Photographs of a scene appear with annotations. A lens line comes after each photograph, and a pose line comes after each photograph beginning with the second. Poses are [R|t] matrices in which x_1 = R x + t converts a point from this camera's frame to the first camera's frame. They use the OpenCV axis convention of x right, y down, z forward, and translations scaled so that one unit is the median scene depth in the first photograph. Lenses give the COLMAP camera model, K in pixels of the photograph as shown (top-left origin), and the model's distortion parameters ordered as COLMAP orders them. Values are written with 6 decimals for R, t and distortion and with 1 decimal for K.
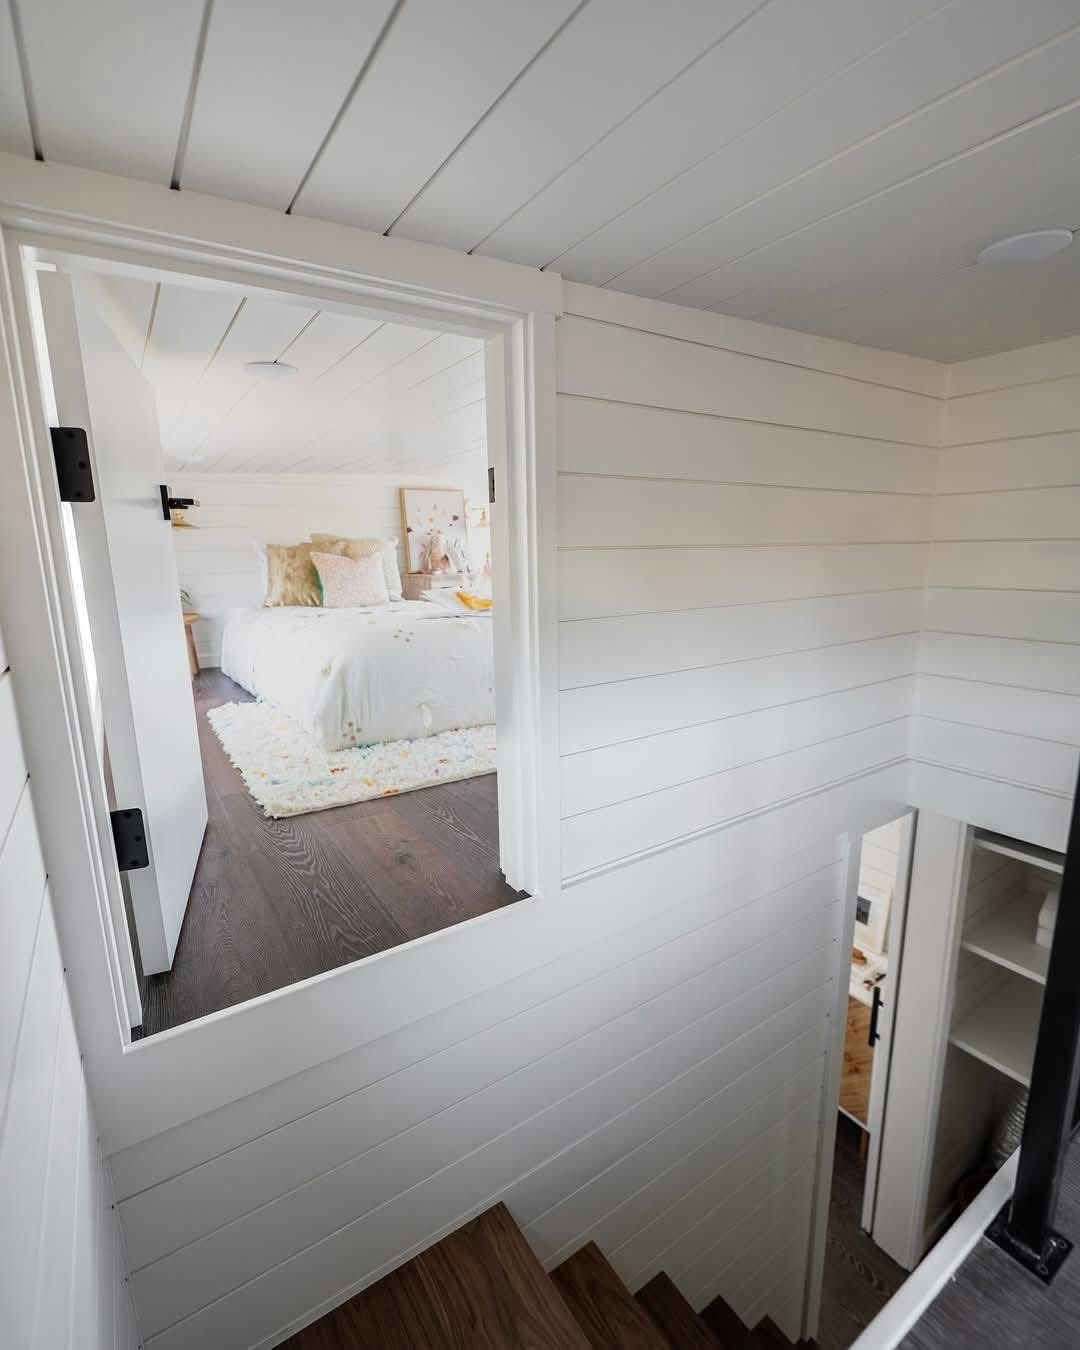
lens RADIAL K [[641.1, 0, 540.0], [0, 641.1, 675.0], [0, 0, 1]] dist [0.000497, 0.000189]
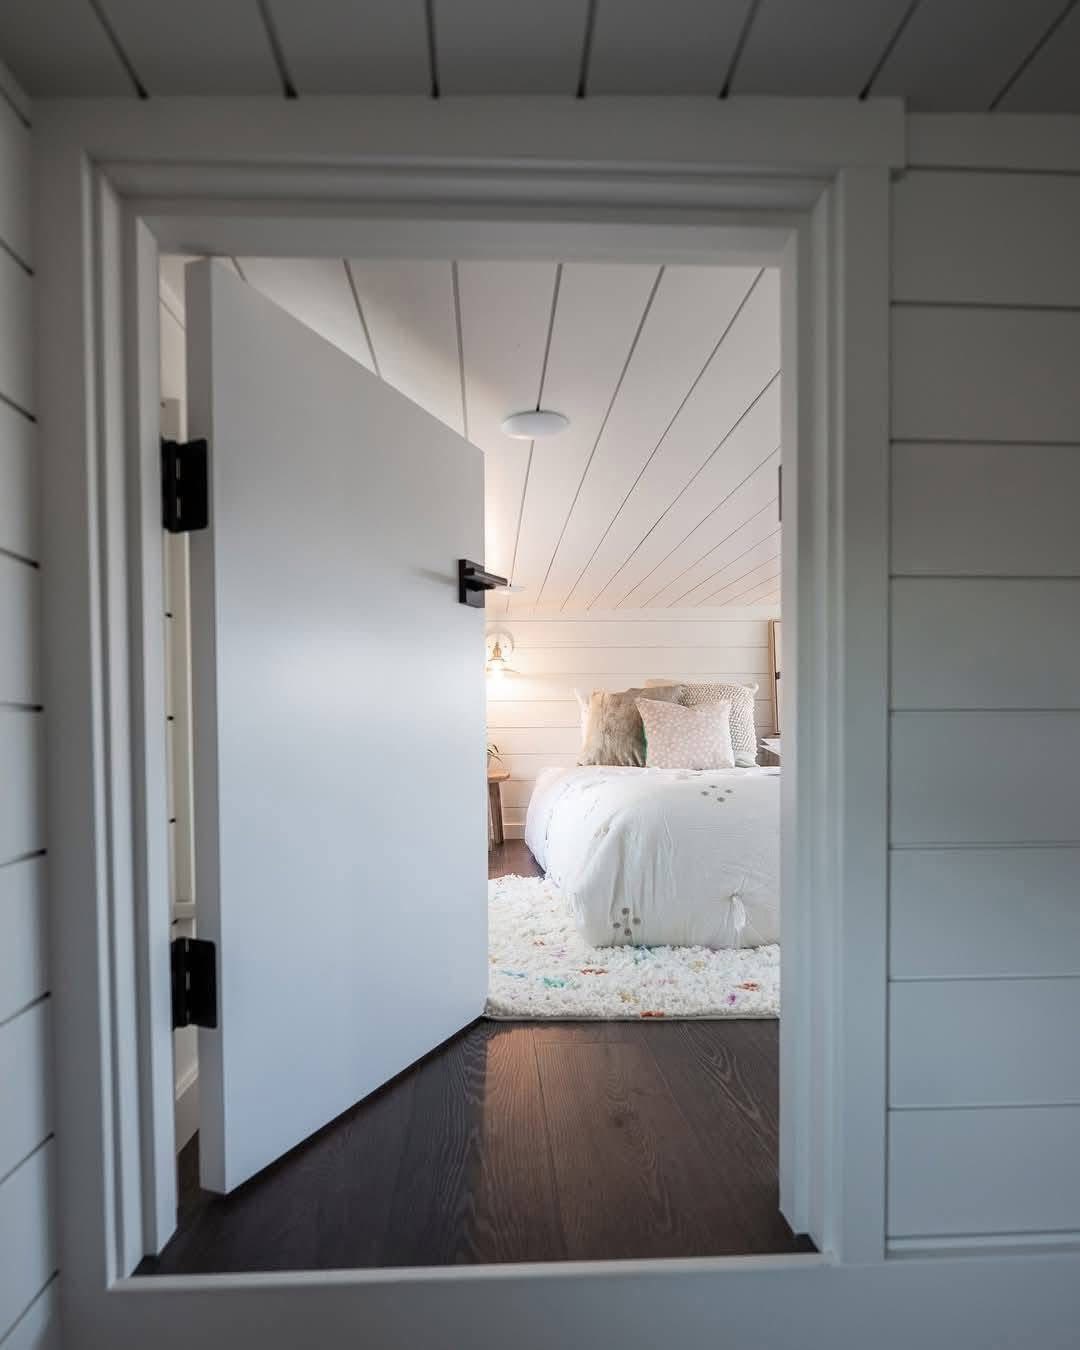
lens RADIAL K [[817.4, 0, 536.0], [0, 817.4, 758.0], [0, 0, 1]] dist [-0.005132, 0.000137]
pose [[0.861037, 0.024790, -0.507937, 0.068404], [-0.107468, 0.985124, -0.134097, 0.042220], [0.497057, 0.170049, 0.850893, 0.163657]]
